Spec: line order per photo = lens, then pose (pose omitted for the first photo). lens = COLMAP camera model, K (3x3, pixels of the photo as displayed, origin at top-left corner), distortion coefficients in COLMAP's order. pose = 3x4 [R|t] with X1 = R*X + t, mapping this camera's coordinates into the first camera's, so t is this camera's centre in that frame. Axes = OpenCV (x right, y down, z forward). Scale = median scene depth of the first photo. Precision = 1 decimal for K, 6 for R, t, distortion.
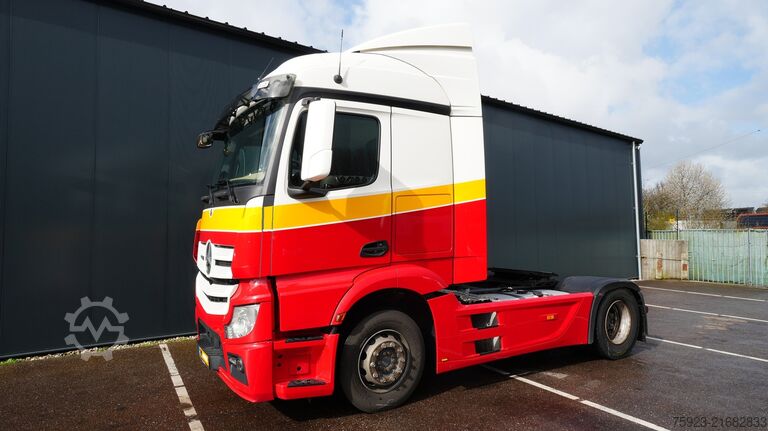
lens RADIAL K [[540.9, 0, 384.0], [0, 540.9, 215.5], [0, 0, 1]] dist [-0.001610, 0.001240]
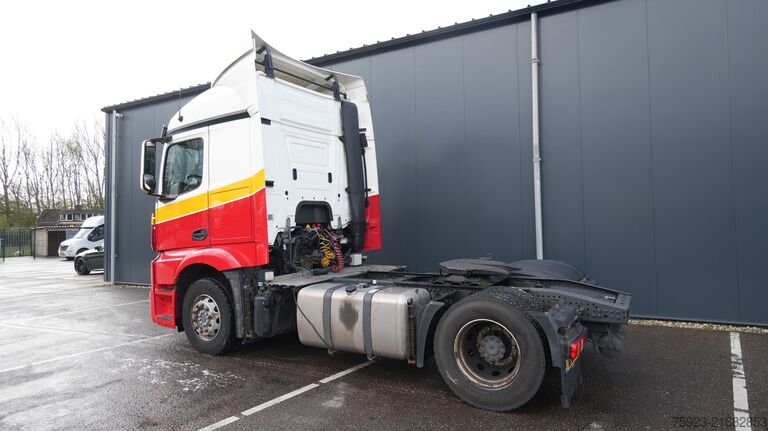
lens RADIAL K [[540.9, 0, 384.0], [0, 540.9, 215.5], [0, 0, 1]] dist [-0.001610, 0.001240]
pose [[0.326492, -0.022184, -0.944940, 1.404536], [0.063002, 0.998012, -0.001662, 0.044489], [0.943098, -0.058991, 0.327240, 0.972135]]
